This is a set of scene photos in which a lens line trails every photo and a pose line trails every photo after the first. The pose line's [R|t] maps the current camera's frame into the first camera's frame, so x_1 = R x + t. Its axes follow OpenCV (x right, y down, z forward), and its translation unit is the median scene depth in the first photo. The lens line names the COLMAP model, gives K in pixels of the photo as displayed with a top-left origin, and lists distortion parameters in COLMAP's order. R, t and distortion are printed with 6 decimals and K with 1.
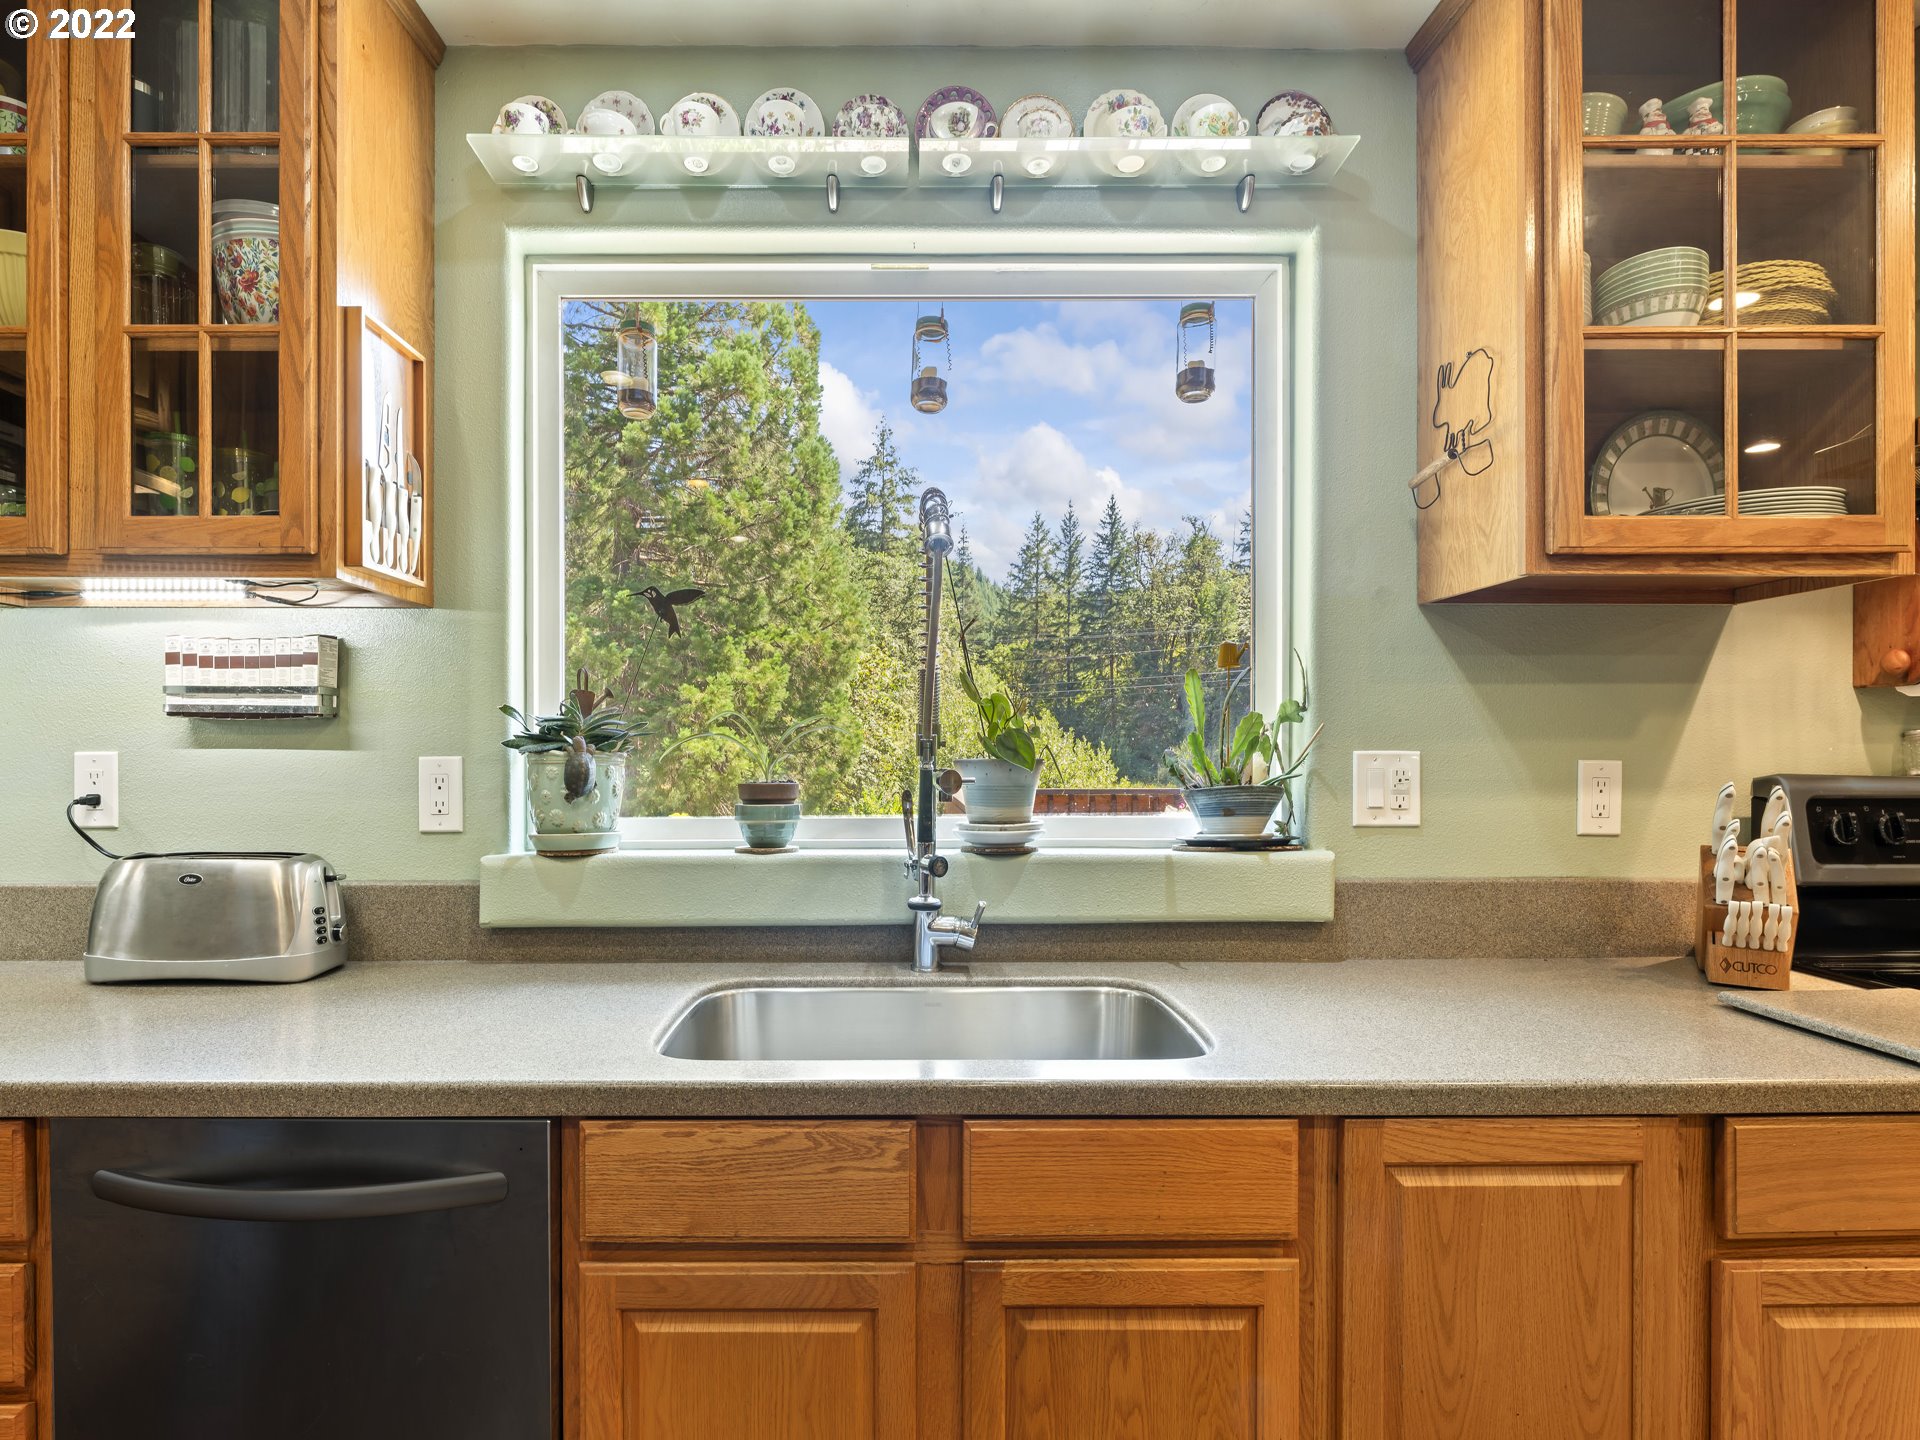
lens RADIAL K [[920.2, 0, 903.6], [0, 920.2, 746.0], [0, 0, 1]] dist [-0.001397, 0.000043]
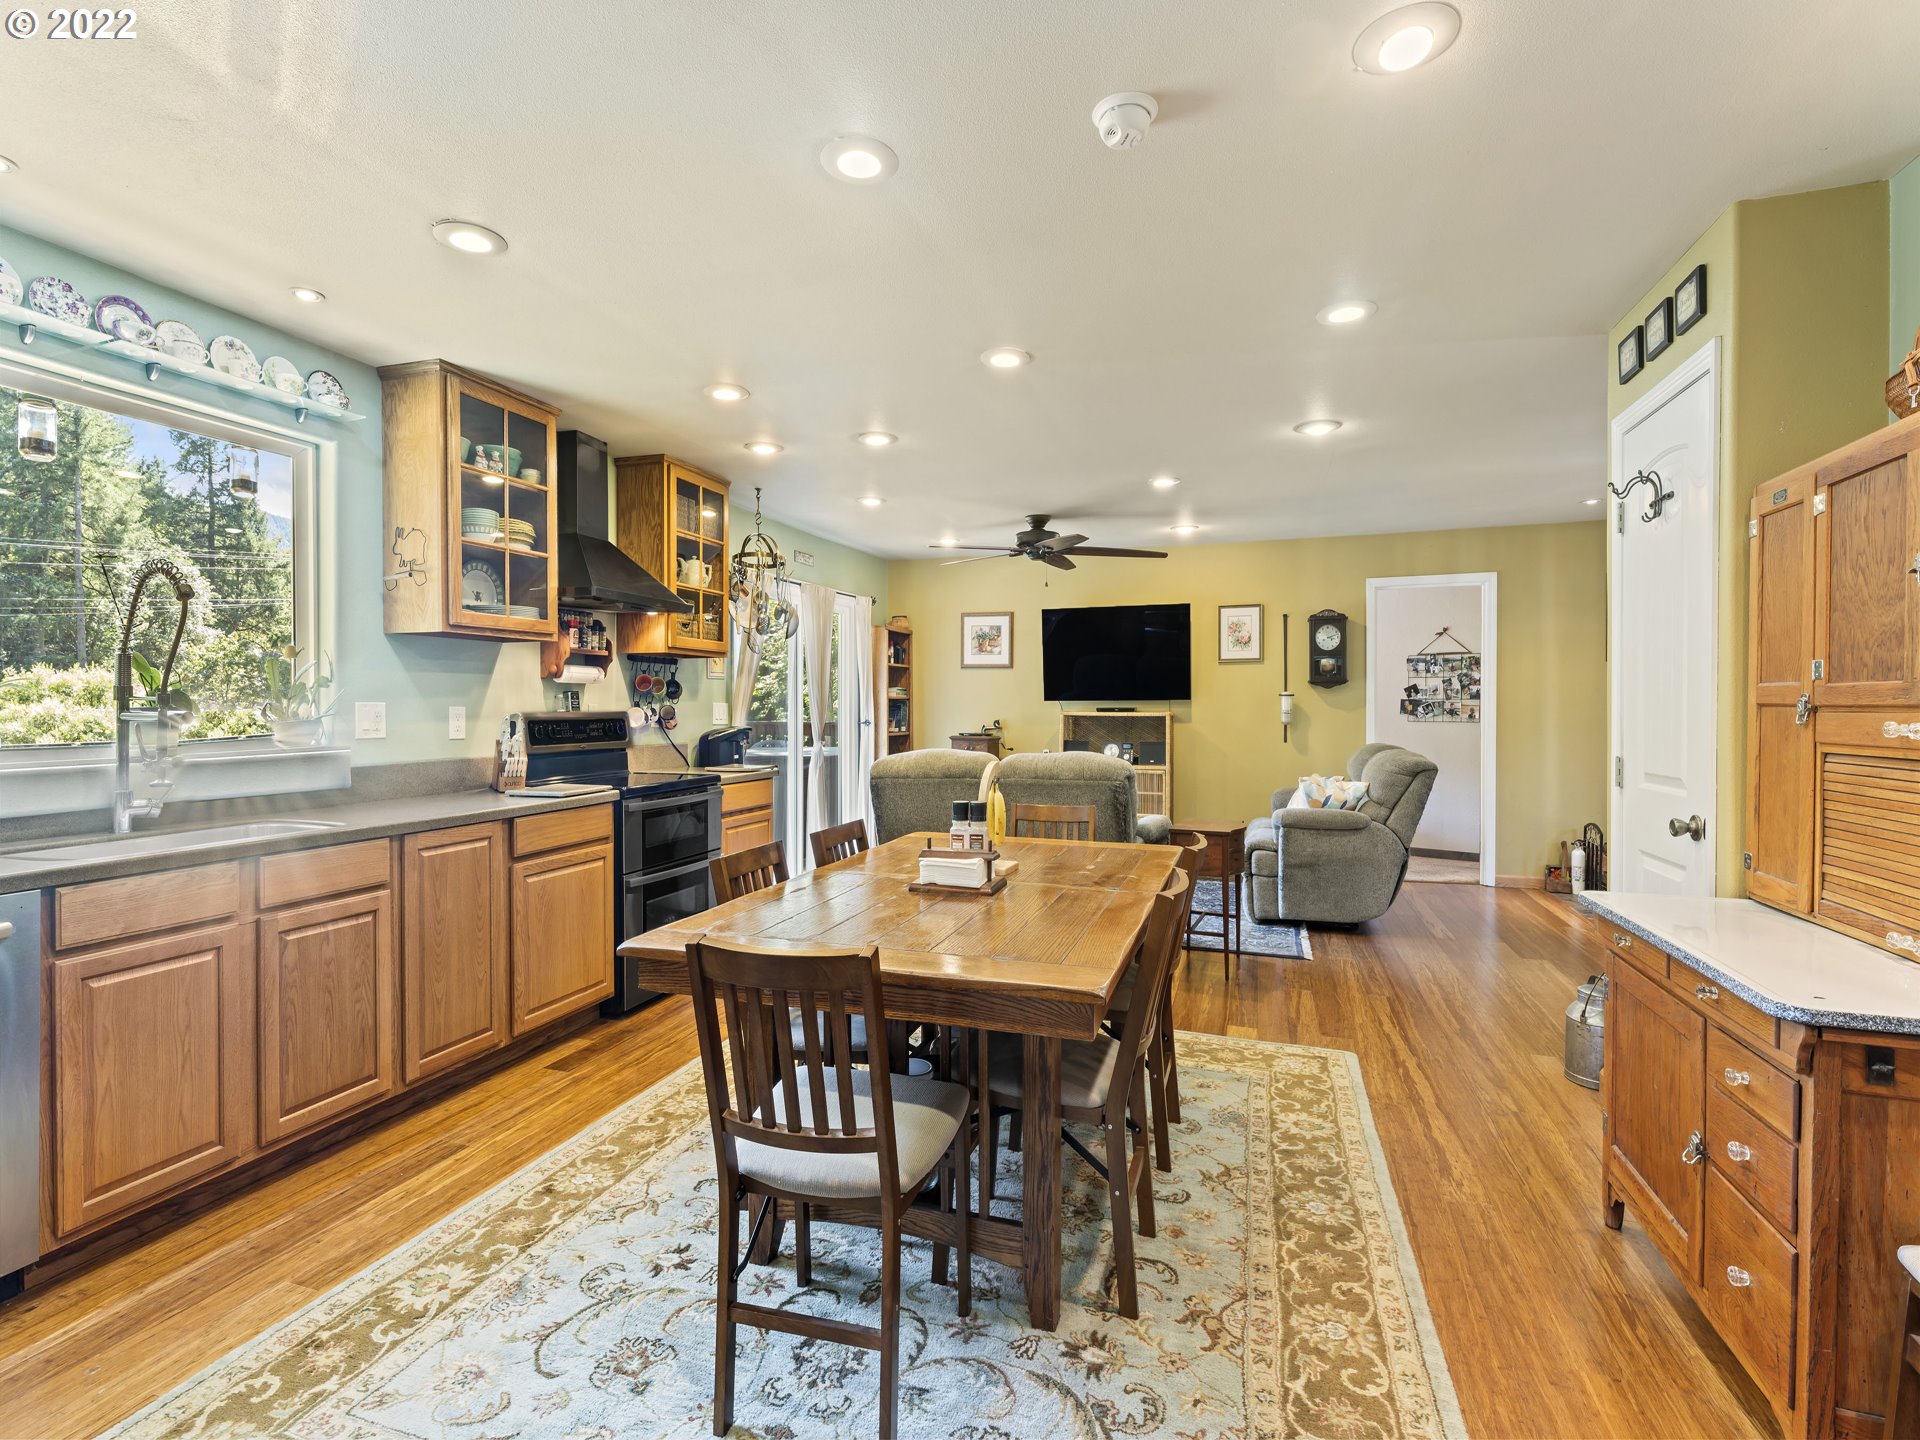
lens RADIAL K [[901.5, 0, 960.0], [0, 901.5, 720.0], [0, 0, 1]] dist [-0.002674, -0.000249]
pose [[0.317806, -0.016541, 0.948011, -1.045356], [-0.001439, 0.999838, 0.017927, 0.006462], [-0.948155, -0.007062, 0.317731, -0.969778]]
